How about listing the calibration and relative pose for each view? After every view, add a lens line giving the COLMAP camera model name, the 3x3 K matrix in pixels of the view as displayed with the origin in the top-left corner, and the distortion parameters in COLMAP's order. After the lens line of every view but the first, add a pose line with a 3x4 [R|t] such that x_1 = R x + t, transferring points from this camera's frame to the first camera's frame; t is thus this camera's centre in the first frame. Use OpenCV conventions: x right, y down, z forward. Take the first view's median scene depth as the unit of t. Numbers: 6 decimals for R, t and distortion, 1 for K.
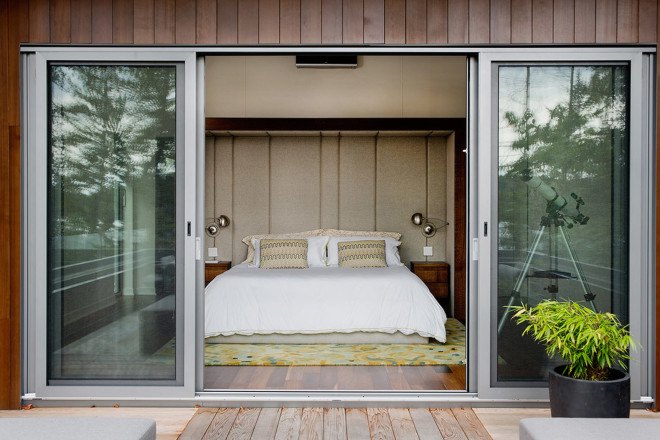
lens RADIAL K [[691.4, 0, 329.3], [0, 691.4, 220.9], [0, 0, 1]] dist [0.014614, 0.000000]
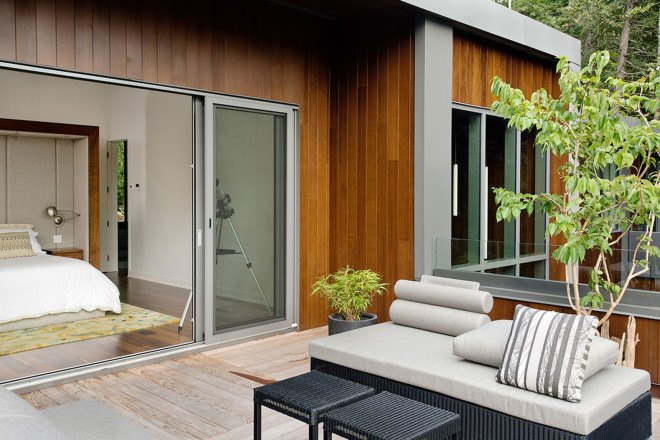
lens RADIAL K [[584.2, 0, 330.0], [0, 584.2, 216.8], [0, 0, 1]] dist [0.003986, 0.001776]
pose [[0.689604, -0.029733, 0.723576, -0.326309], [0.009417, 0.999440, 0.032094, -0.026361], [-0.724125, -0.015318, 0.689498, 0.007214]]
